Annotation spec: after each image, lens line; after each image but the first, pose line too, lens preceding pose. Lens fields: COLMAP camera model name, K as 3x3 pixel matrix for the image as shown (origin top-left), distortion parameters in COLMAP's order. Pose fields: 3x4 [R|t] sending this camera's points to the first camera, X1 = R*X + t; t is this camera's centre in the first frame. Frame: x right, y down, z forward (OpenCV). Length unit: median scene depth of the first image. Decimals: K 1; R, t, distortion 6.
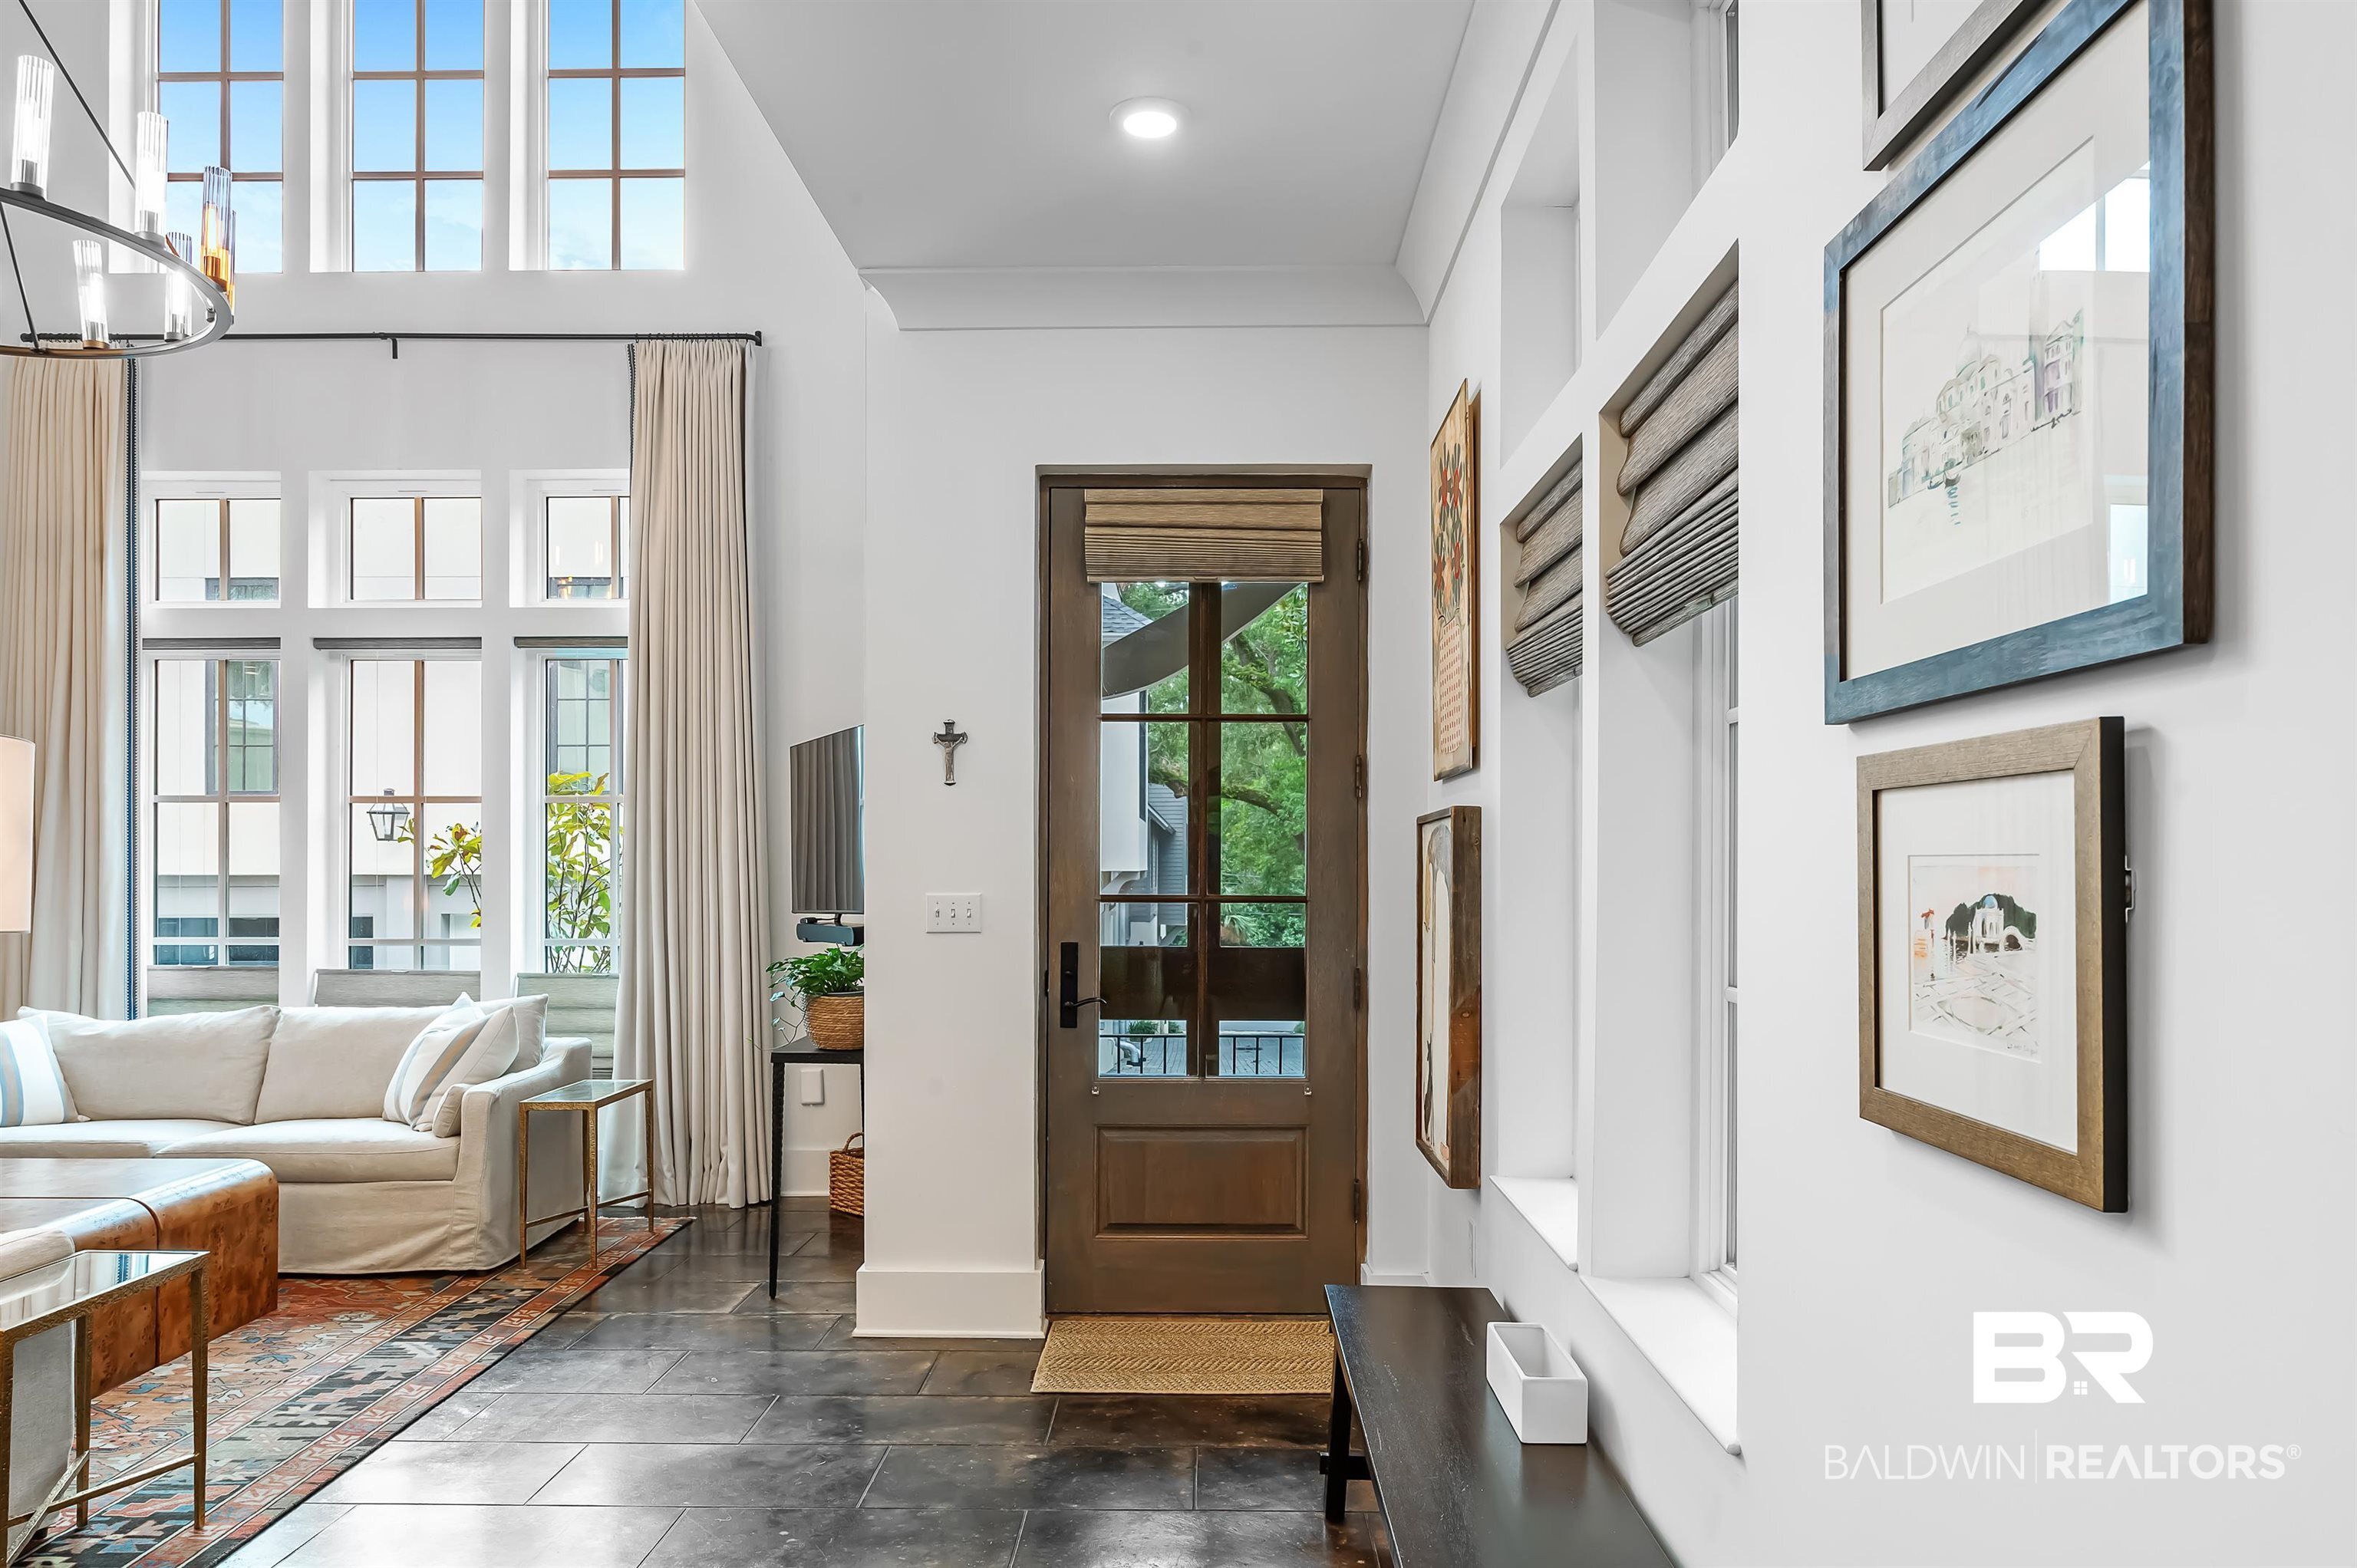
lens RADIAL K [[1574.9, 0, 1185.9], [0, 1574.9, 852.7], [0, 0, 1]] dist [0.004540, -0.003976]
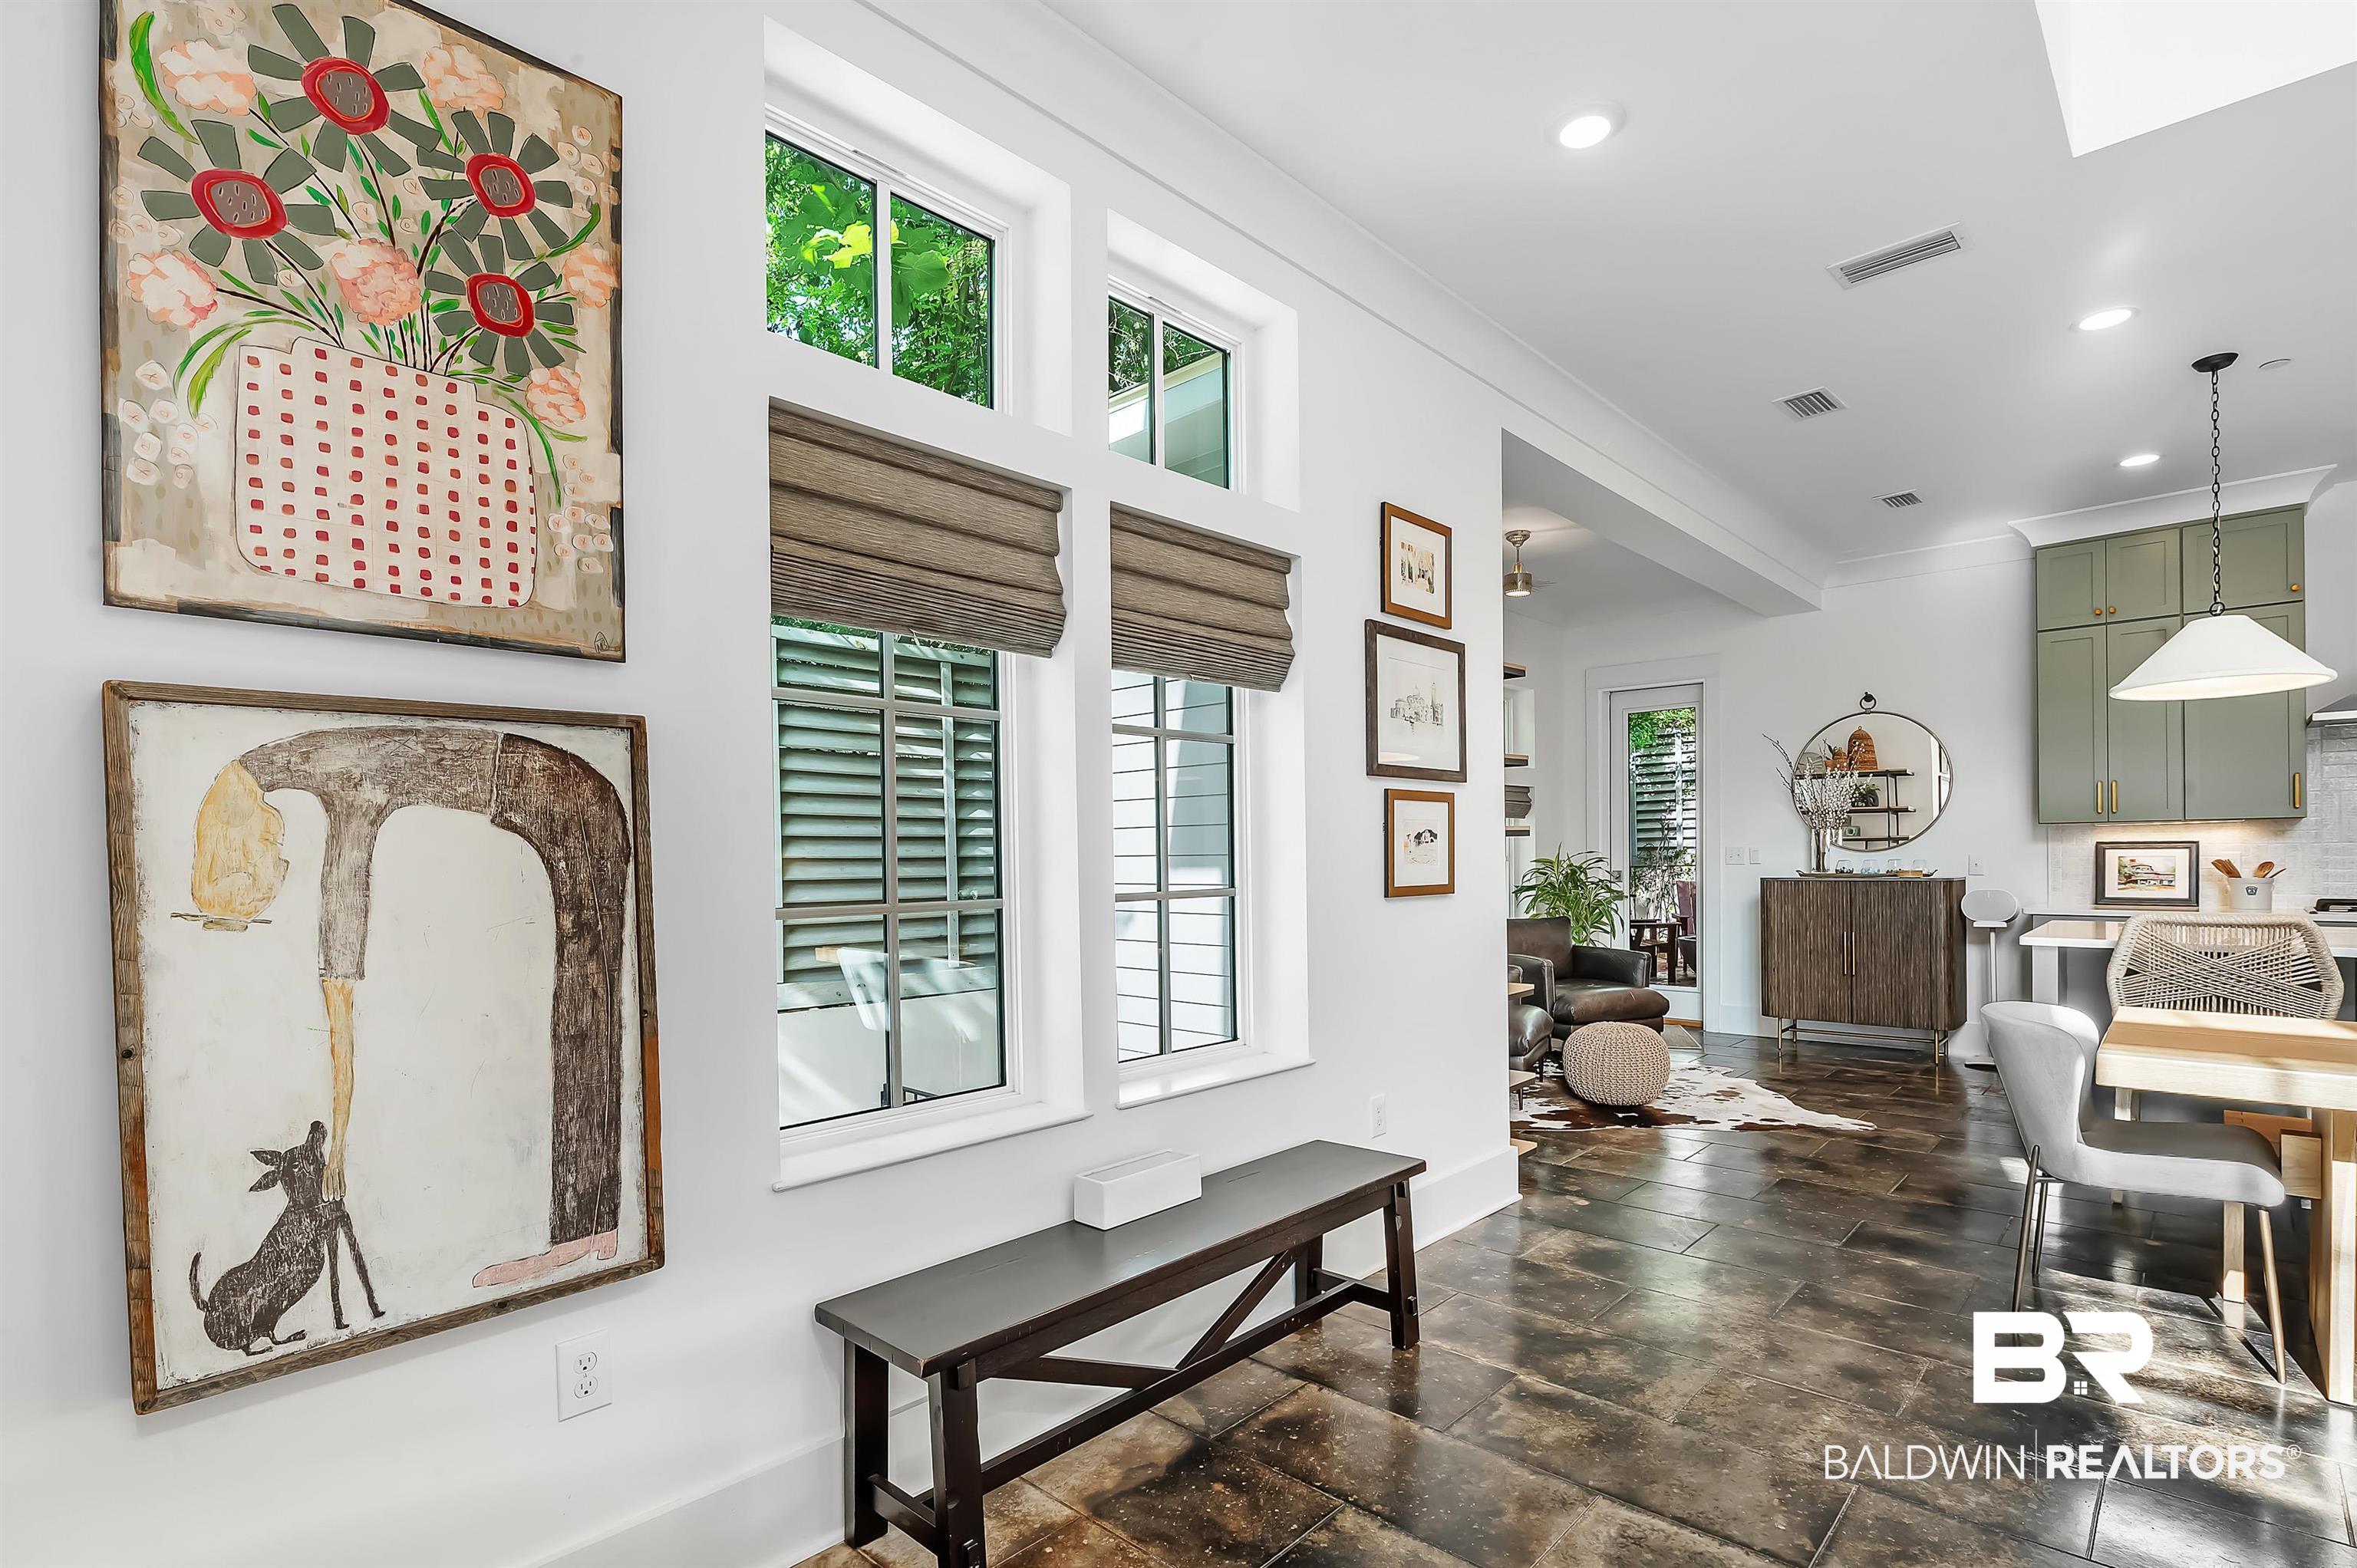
lens RADIAL K [[1098.8, 0, 1189.9], [0, 1098.8, 858.8], [0, 0, 1]] dist [-0.014802, 0.000666]
pose [[-0.737068, 0.007790, 0.675773, -0.234572], [0.008652, 0.999960, -0.002090, 0.025200], [-0.675763, 0.004306, -0.737107, 0.851529]]
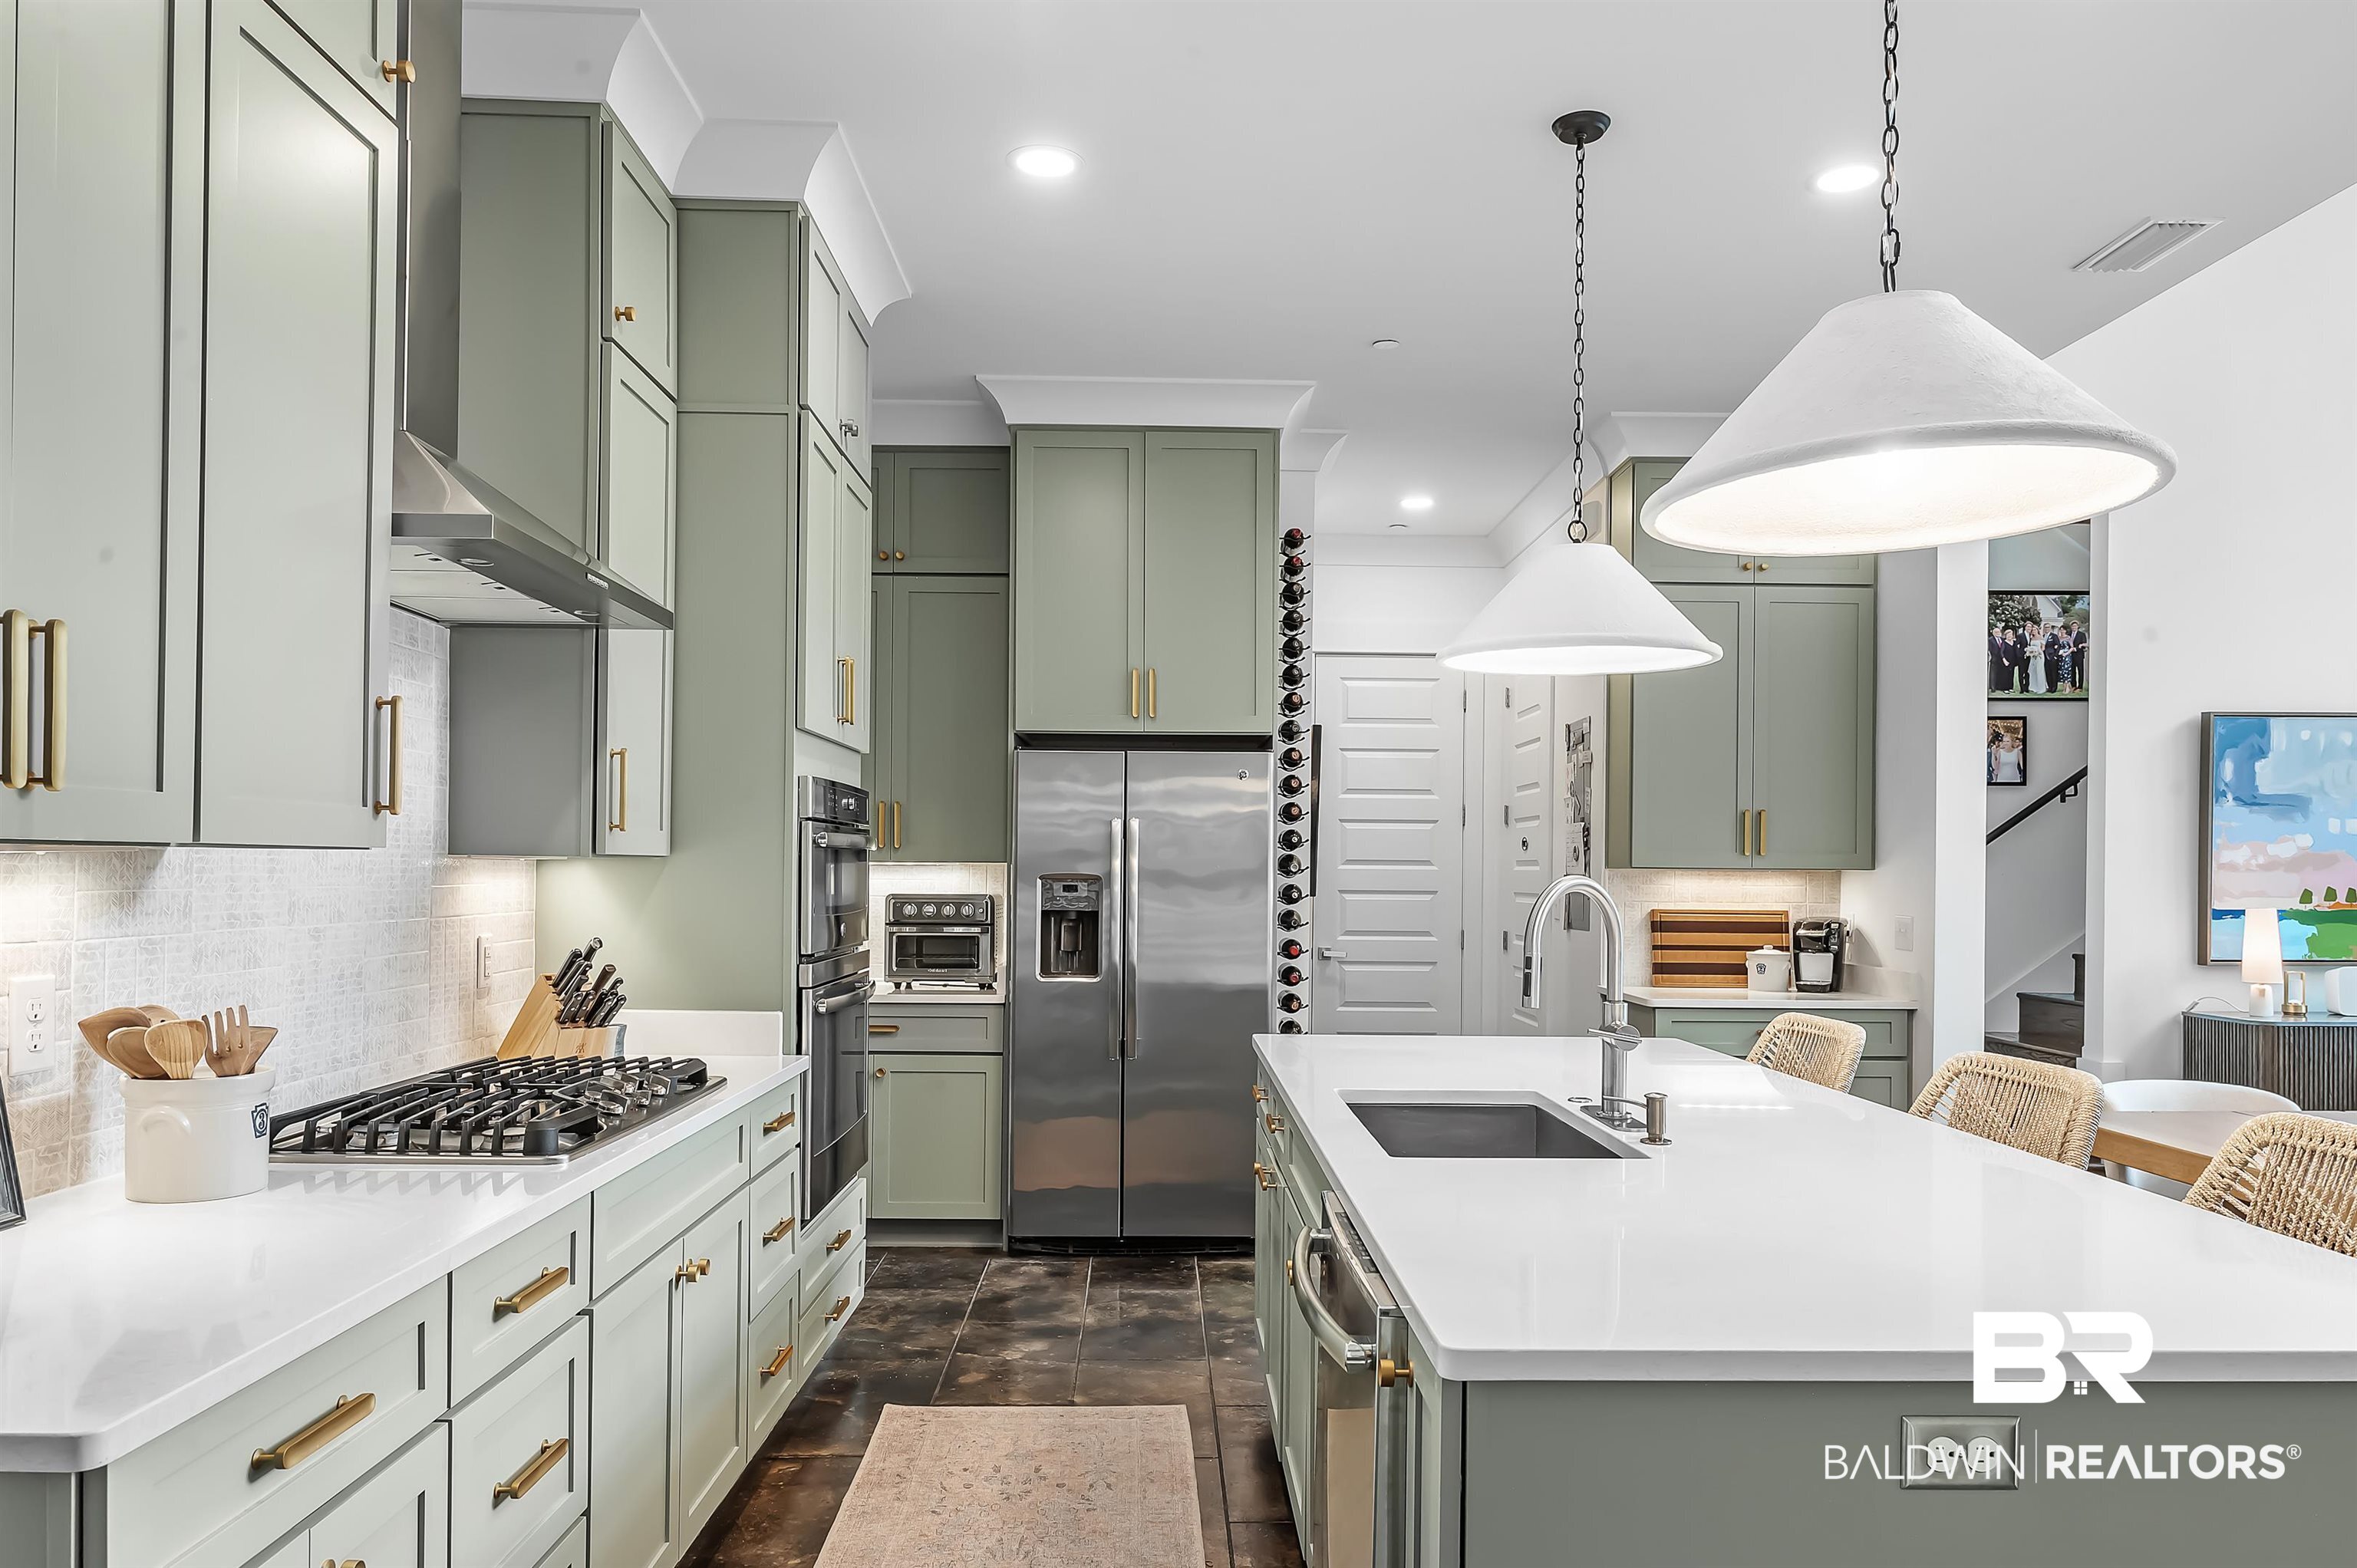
lens RADIAL K [[1574.9, 0, 1199.8], [0, 1574.9, 862.2], [0, 0, 1]] dist [0.004540, -0.003976]
pose [[0.044244, -0.002495, -0.999018, 0.138785], [-0.002288, 0.999994, -0.002599, -0.002768], [0.999018, 0.002400, 0.044238, -0.426306]]
